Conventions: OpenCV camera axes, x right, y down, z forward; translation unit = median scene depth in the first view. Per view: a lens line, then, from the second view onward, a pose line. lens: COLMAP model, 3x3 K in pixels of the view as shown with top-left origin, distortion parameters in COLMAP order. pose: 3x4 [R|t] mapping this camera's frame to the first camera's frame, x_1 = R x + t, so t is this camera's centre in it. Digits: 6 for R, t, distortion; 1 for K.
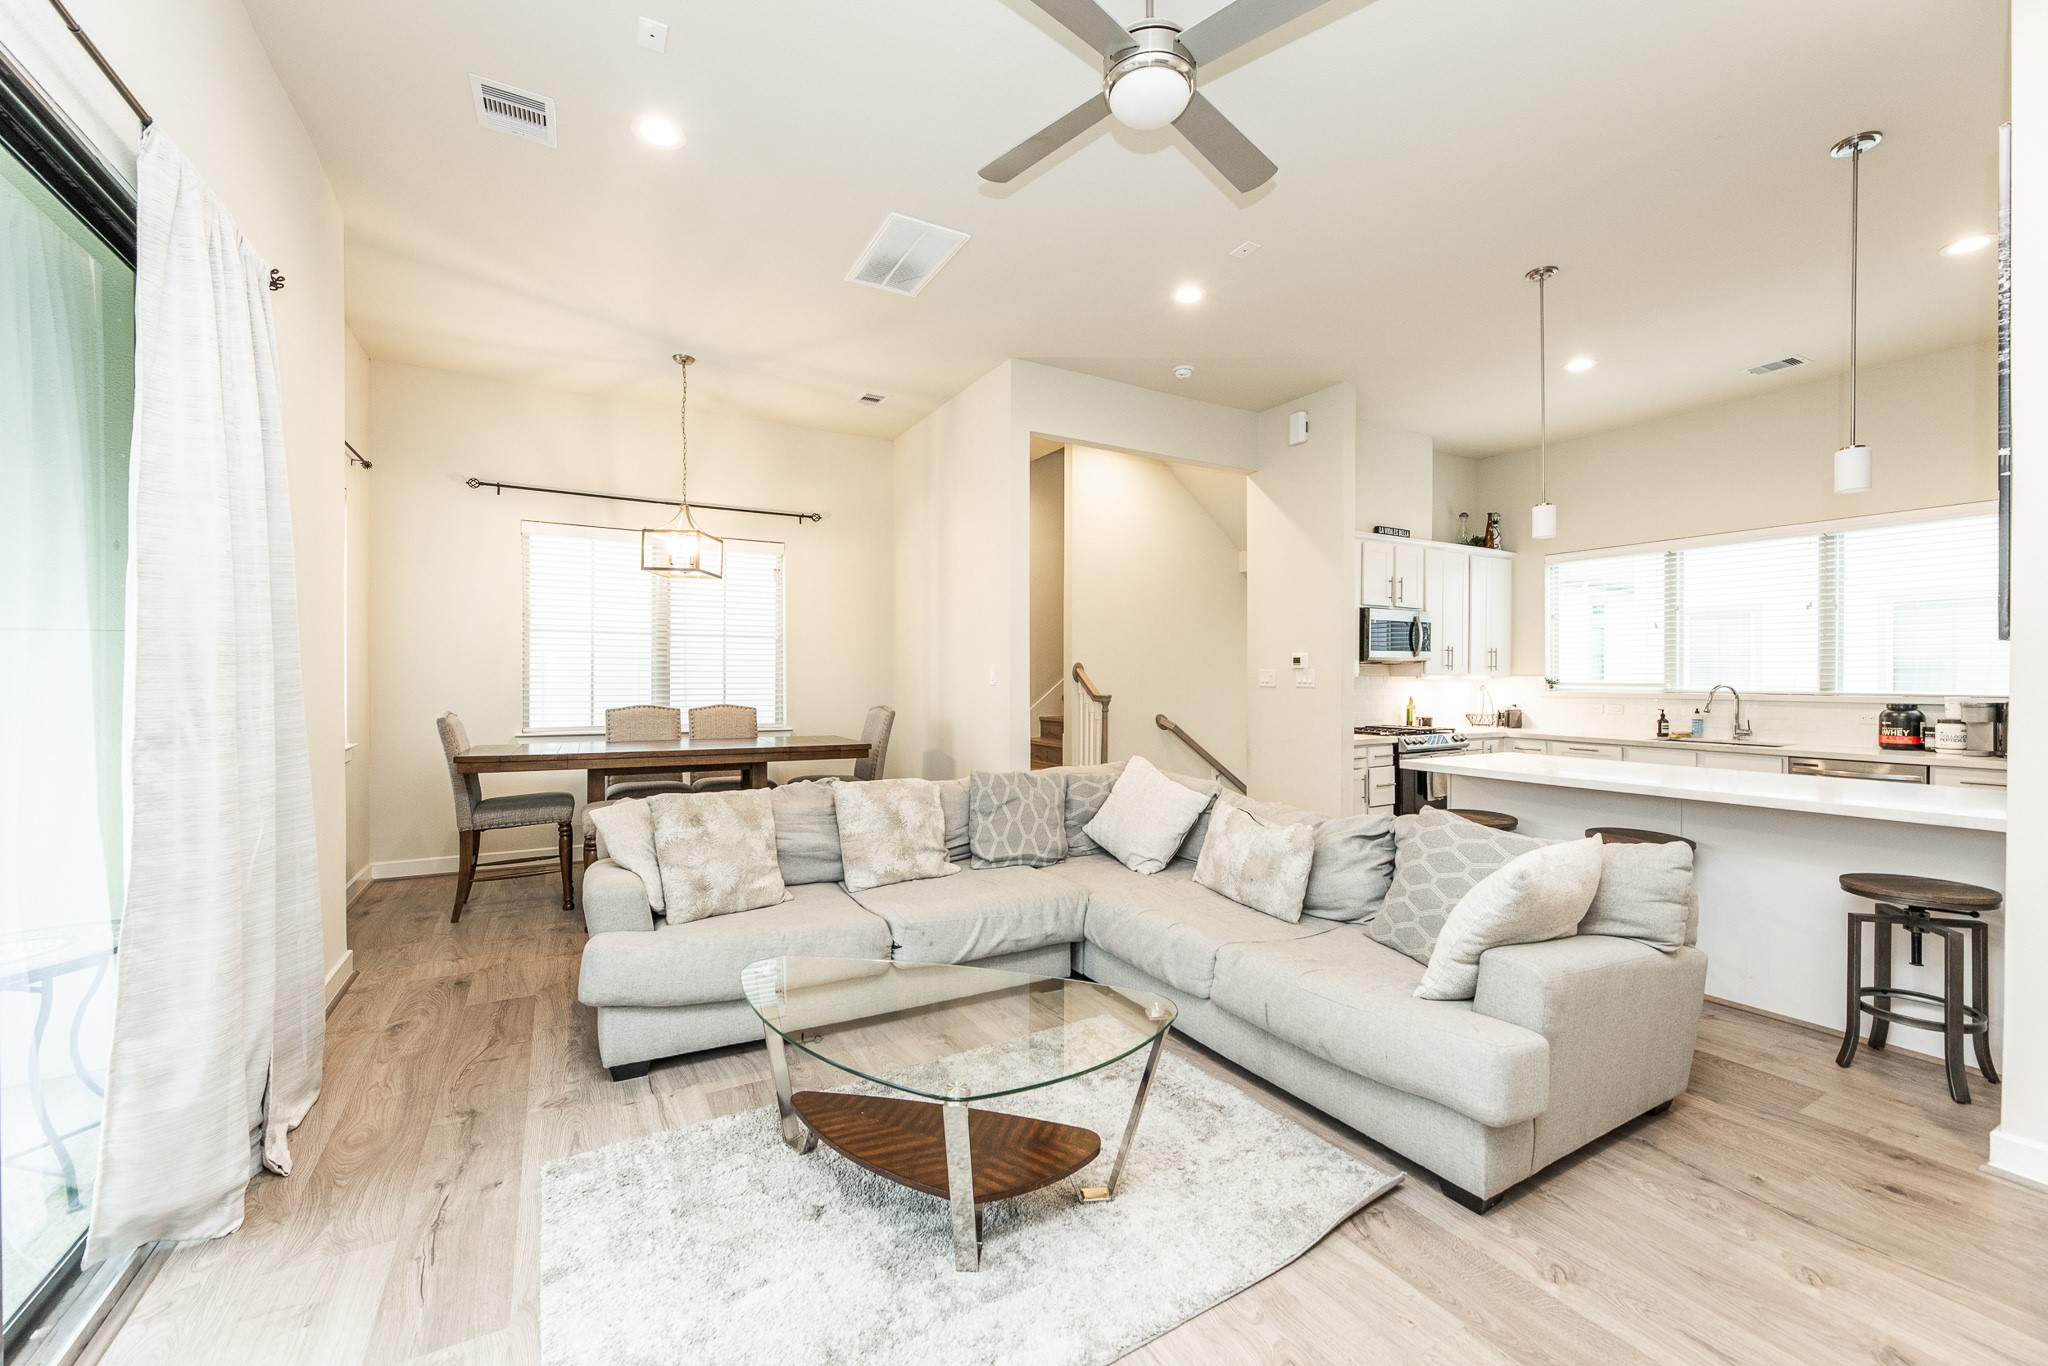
lens RADIAL K [[823.9, 0, 1038.1], [0, 823.9, 683.8], [0, 0, 1]] dist [-0.002270, 0.000168]
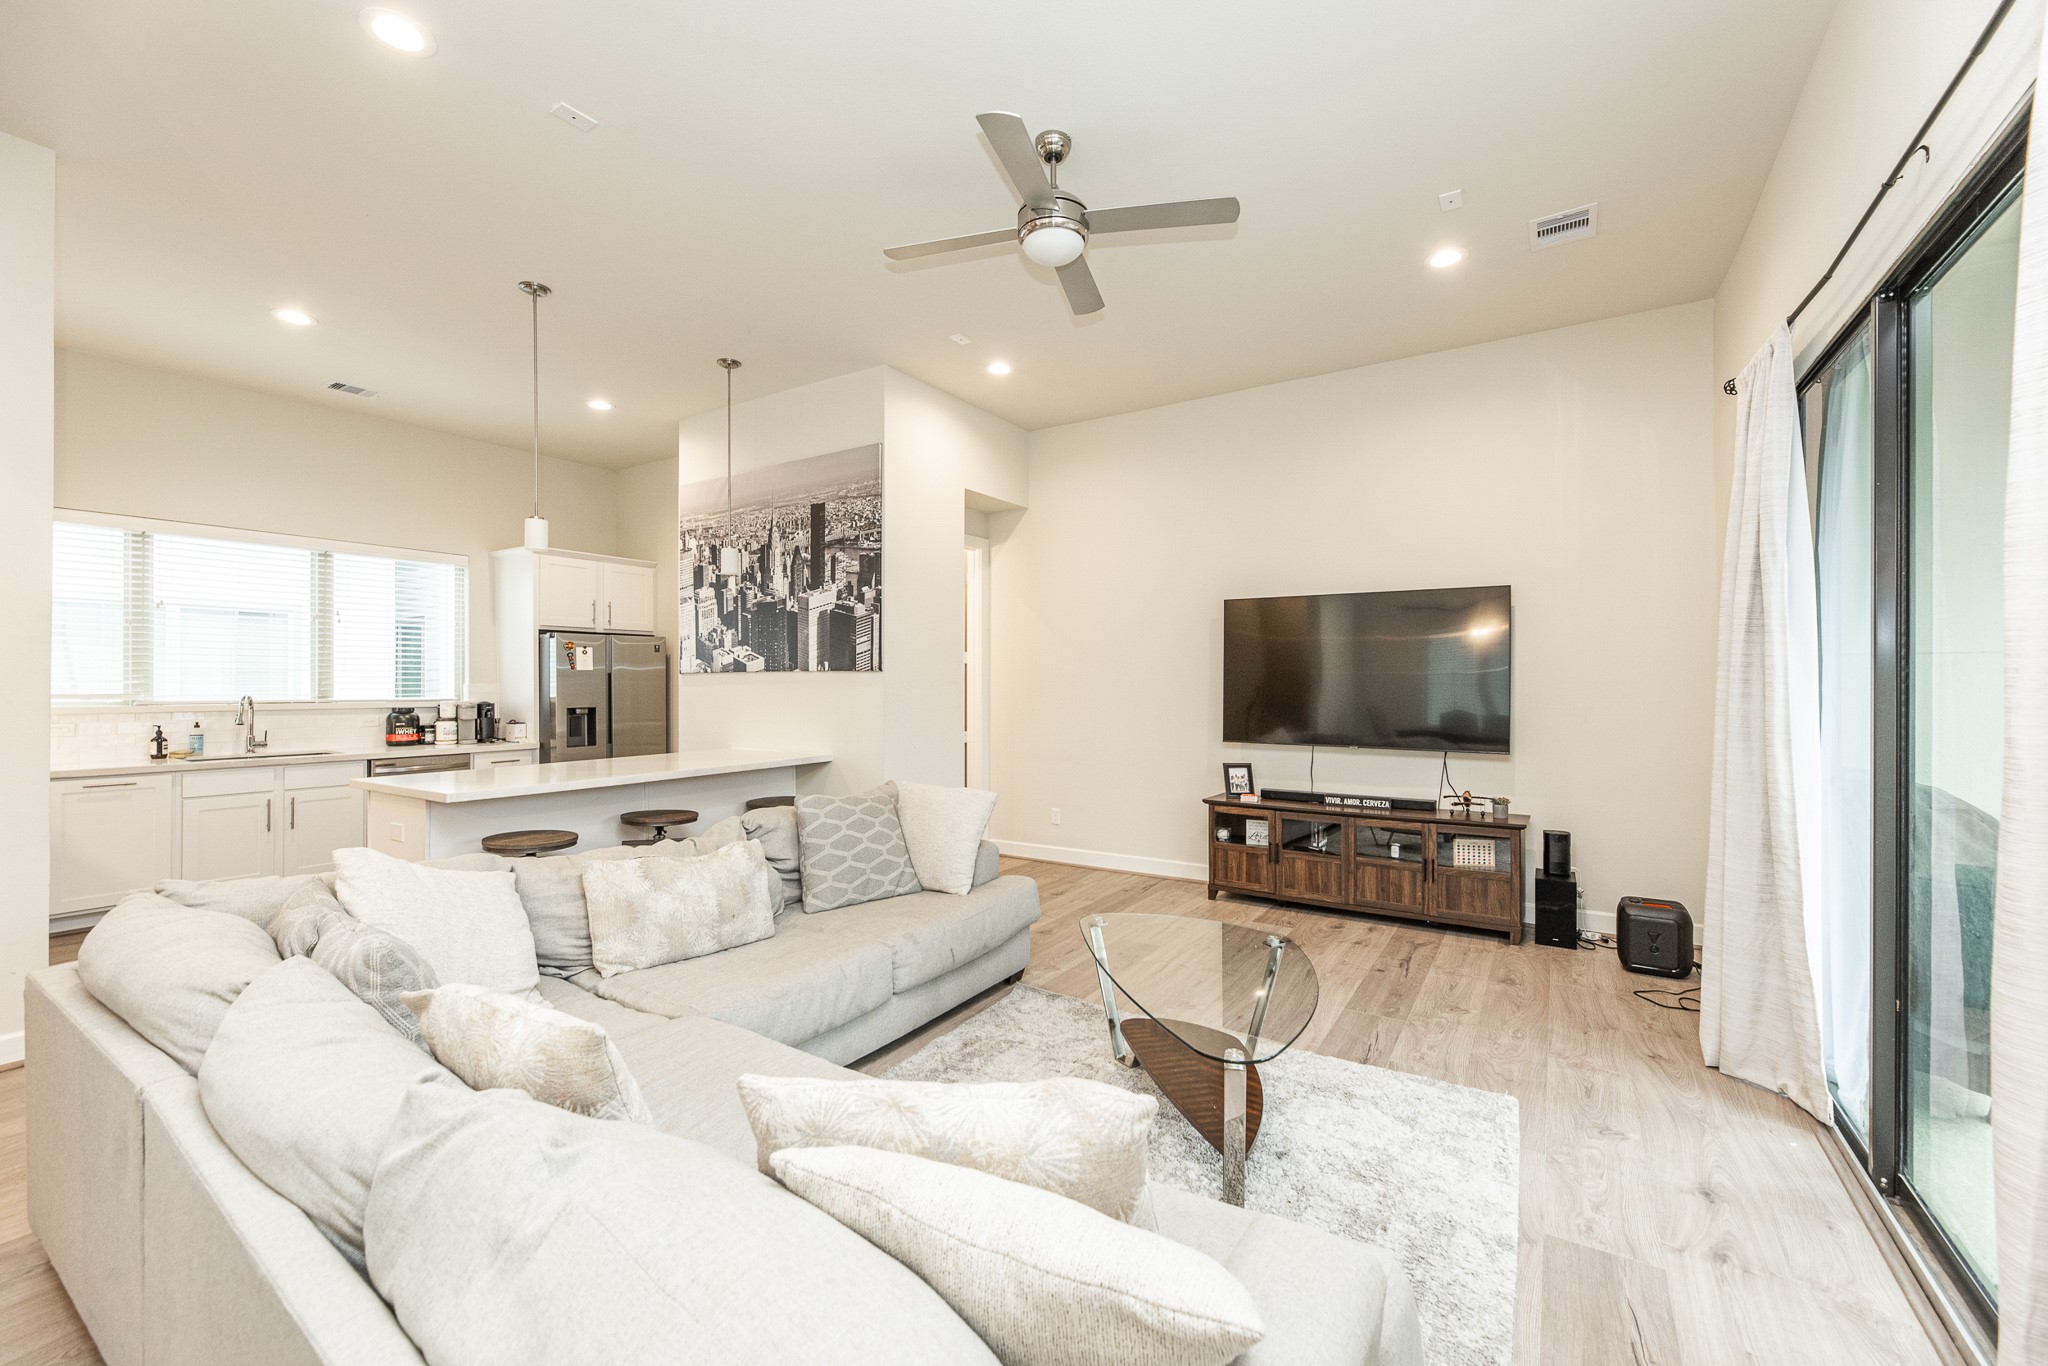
lens RADIAL K [[823.9, 0, 1038.1], [0, 823.9, 683.8], [0, 0, 1]] dist [-0.002270, 0.000168]
pose [[-0.458078, -0.002261, 0.888909, -0.470738], [0.005118, 0.999973, 0.005181, -0.012762], [-0.888897, 0.006923, -0.458054, 0.756638]]
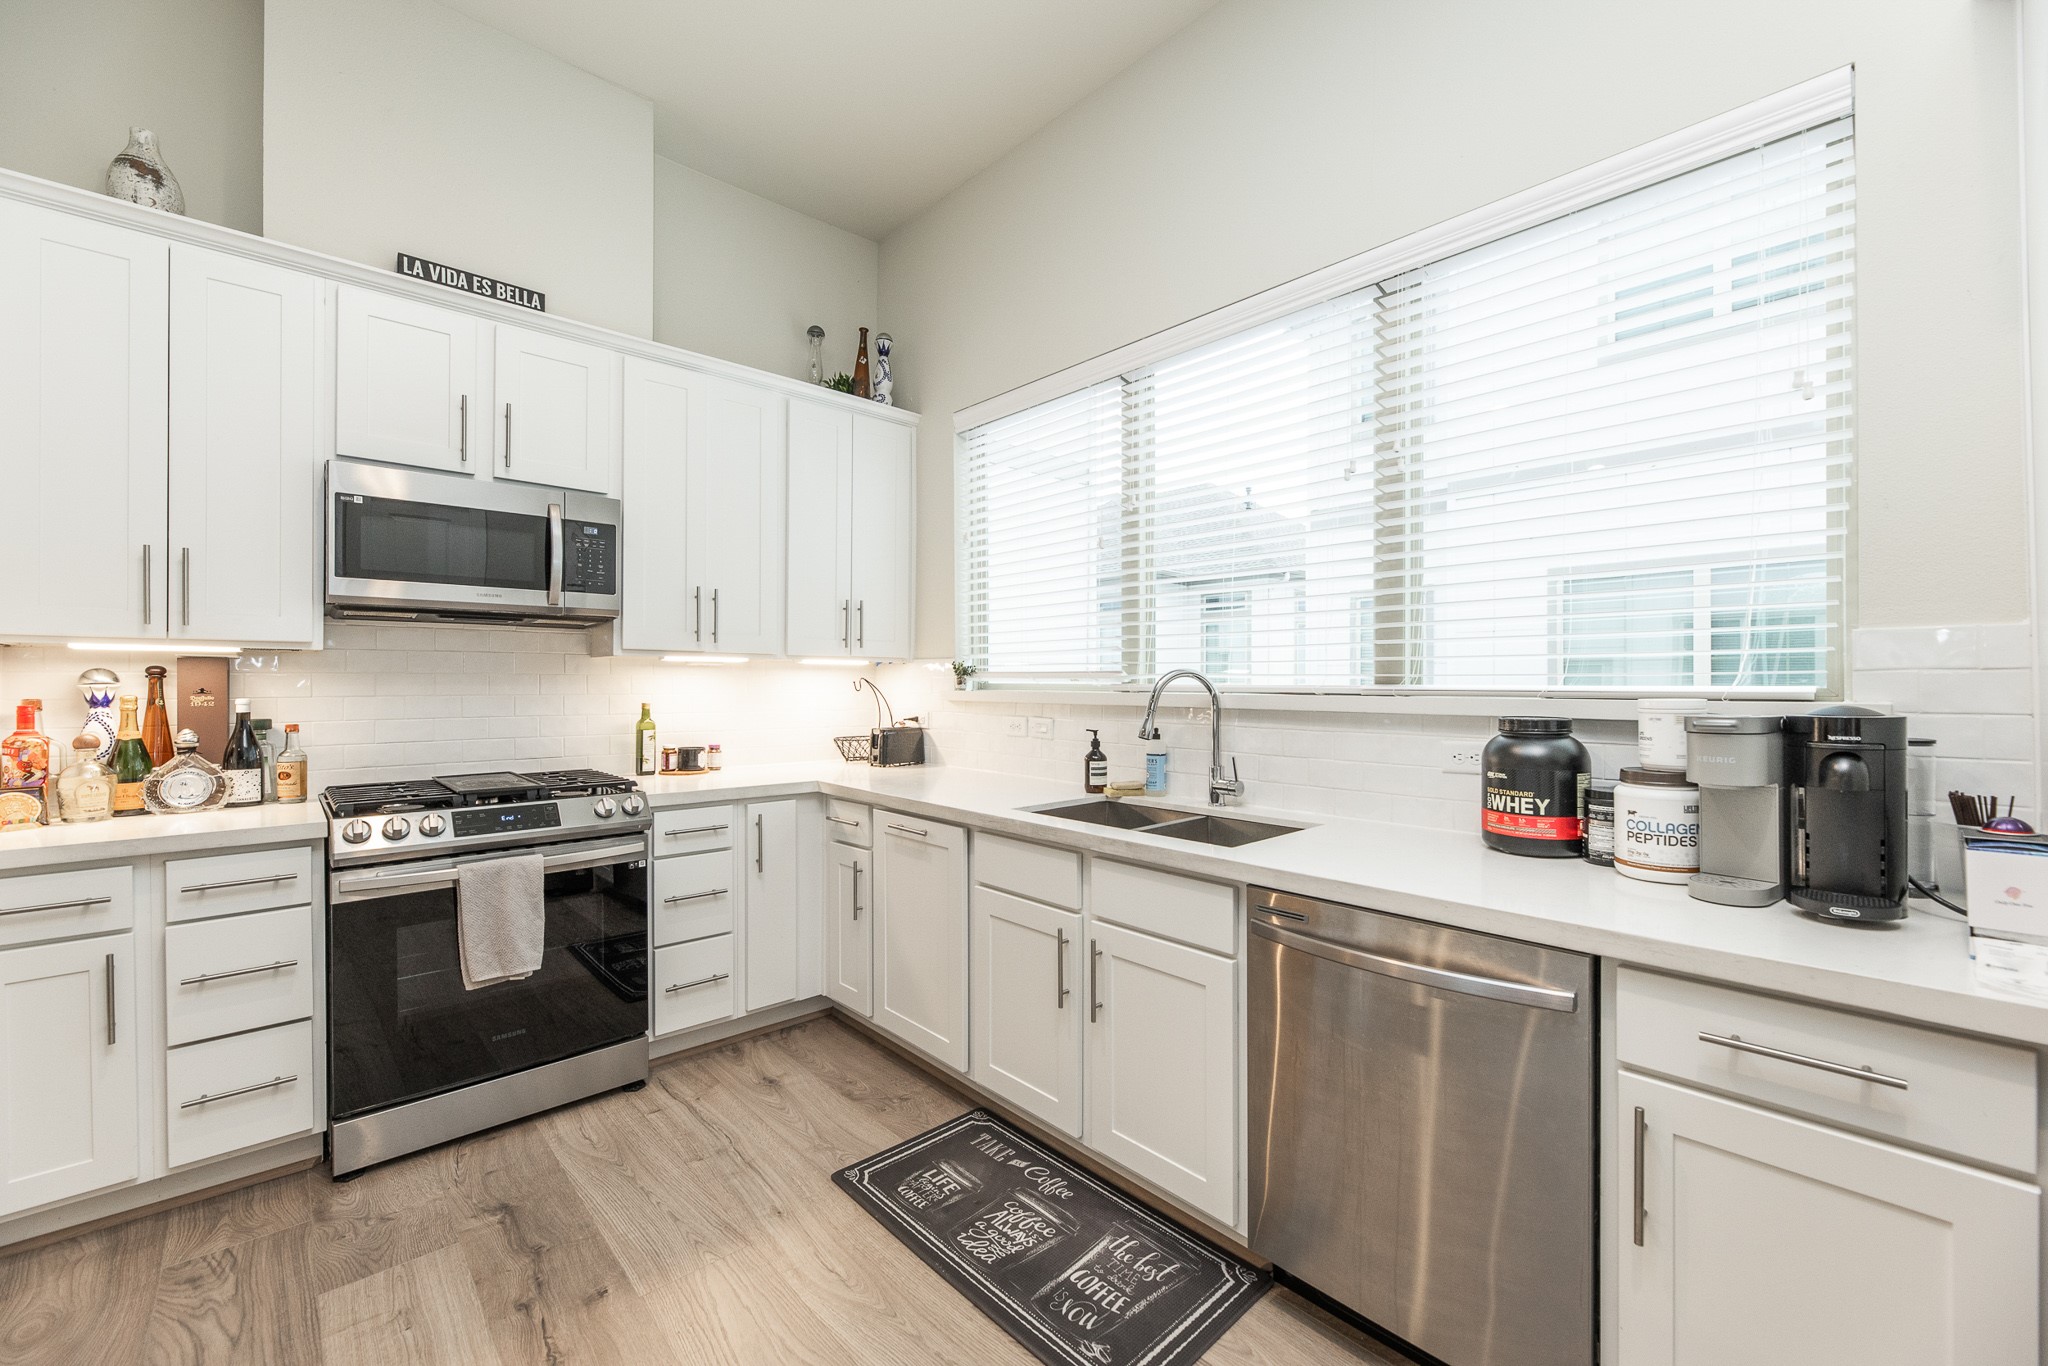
lens RADIAL K [[823.9, 0, 1038.1], [0, 823.9, 683.8], [0, 0, 1]] dist [-0.002270, 0.000168]
pose [[0.975010, -0.000632, 0.222161, 0.802441], [0.001662, 0.999989, -0.004447, 0.011089], [-0.222156, 0.004705, 0.975000, 0.738023]]
